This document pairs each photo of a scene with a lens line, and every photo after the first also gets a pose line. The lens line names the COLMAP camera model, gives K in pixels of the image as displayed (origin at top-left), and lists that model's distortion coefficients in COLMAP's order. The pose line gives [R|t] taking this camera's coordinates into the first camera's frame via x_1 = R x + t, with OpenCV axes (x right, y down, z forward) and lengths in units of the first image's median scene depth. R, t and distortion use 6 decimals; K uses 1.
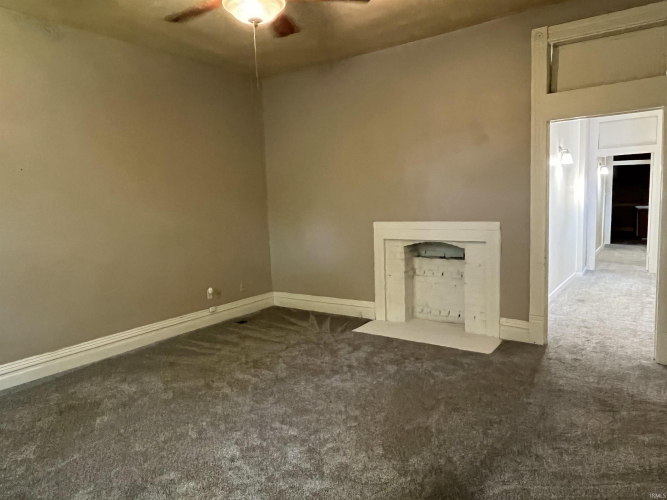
lens RADIAL K [[445.0, 0, 333.5], [0, 445.0, 250.0], [0, 0, 1]] dist [0.002935, -0.001332]
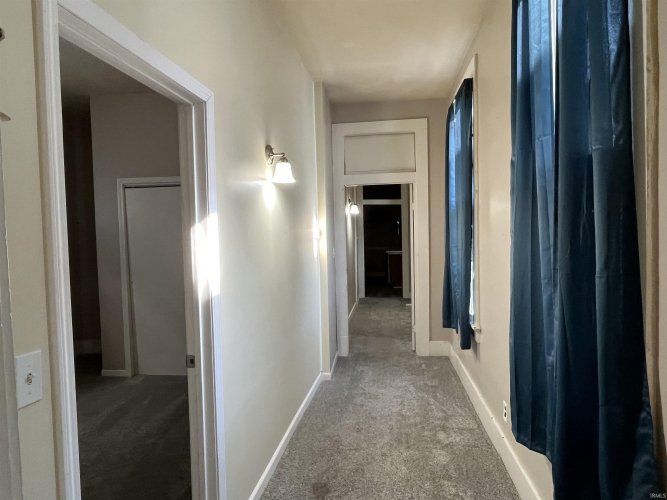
lens RADIAL K [[445.0, 0, 333.5], [0, 445.0, 250.0], [0, 0, 1]] dist [0.002935, -0.001332]
pose [[0.881796, -0.004648, 0.471608, 0.255116], [0.044961, 0.996226, -0.074248, -0.062412], [-0.469483, 0.086676, 0.878677, 0.415529]]
